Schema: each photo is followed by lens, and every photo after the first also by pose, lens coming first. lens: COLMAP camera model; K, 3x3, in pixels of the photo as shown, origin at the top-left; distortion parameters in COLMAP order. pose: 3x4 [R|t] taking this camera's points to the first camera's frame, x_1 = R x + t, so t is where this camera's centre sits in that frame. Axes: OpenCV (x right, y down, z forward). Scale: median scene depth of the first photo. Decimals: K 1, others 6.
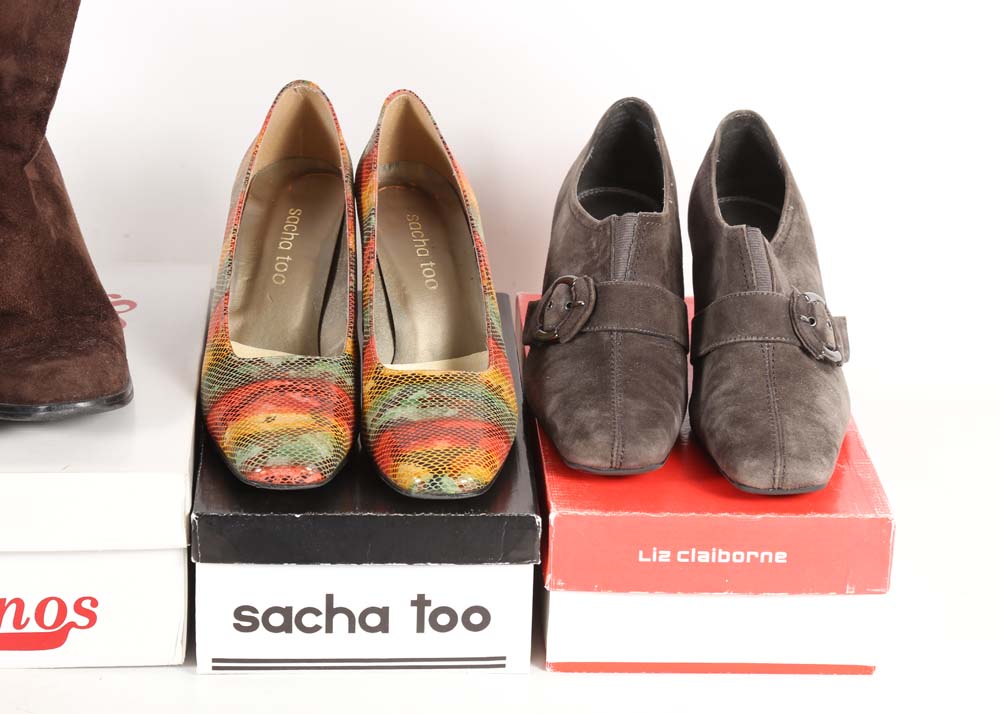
lens RADIAL K [[3099.6, 0, 500.0], [0, 3099.6, 357.0], [0, 0, 1]] dist [0.326735, 2.573658]
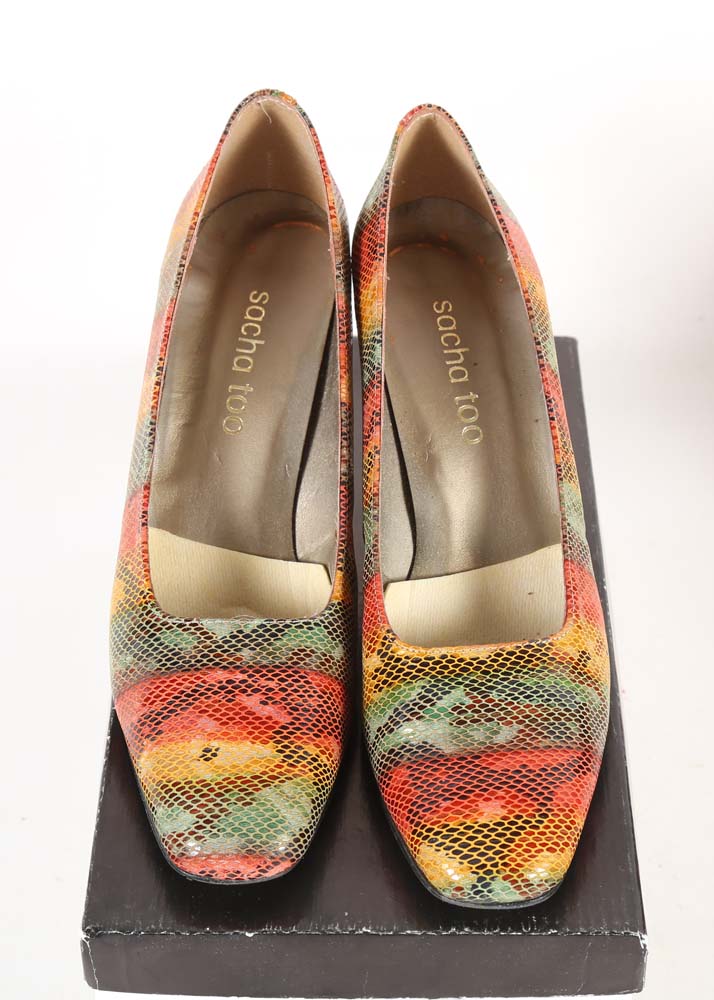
lens RADIAL K [[2007.5, 0, 357.0], [0, 2007.5, 500.0], [0, 0, 1]] dist [0.130829, 0.257059]
pose [[0.997760, 0.010240, -0.066102, -0.019380], [0.013220, 0.938531, 0.344941, -0.162914], [0.065571, -0.345042, 0.936294, 0.648287]]
